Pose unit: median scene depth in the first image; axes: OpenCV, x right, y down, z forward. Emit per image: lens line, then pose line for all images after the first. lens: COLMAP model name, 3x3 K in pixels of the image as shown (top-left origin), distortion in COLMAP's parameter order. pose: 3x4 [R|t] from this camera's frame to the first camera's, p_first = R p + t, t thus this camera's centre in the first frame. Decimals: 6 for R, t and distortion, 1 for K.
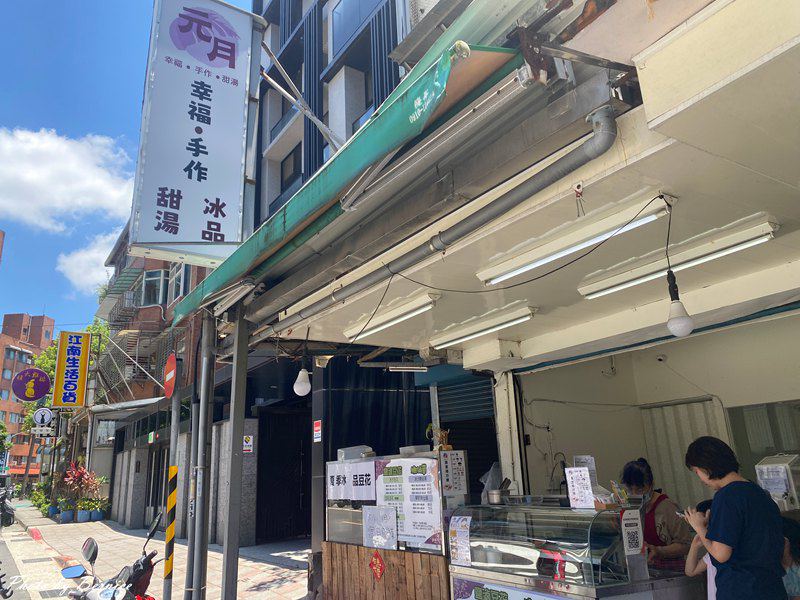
lens RADIAL K [[601.8, 0, 400.0], [0, 601.8, 300.0], [0, 0, 1]] dist [0.004295, 0.003075]
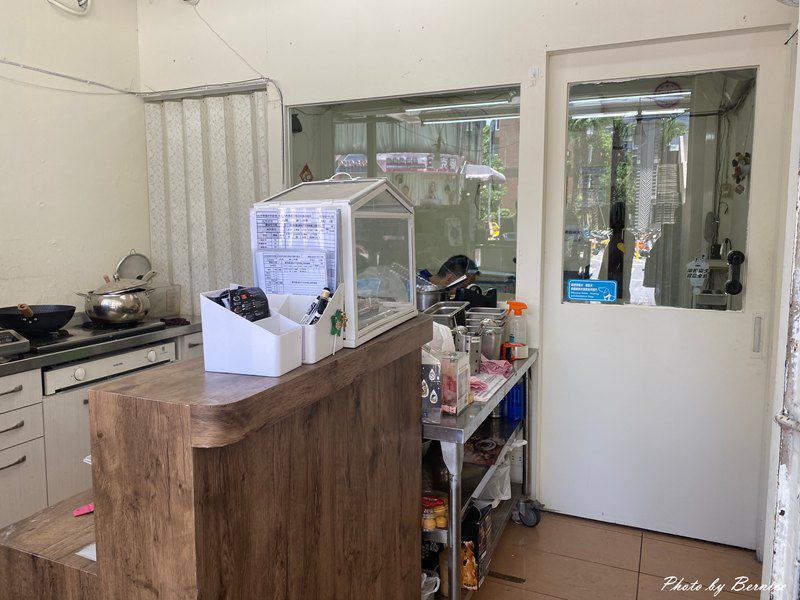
lens RADIAL K [[601.8, 0, 400.0], [0, 601.8, 300.0], [0, 0, 1]] dist [0.004295, 0.003075]
pose [[0.832022, -0.020248, 0.554373, 0.320541], [-0.195340, 0.924635, 0.326944, 0.138593], [-0.519213, -0.380316, 0.765361, 0.478669]]
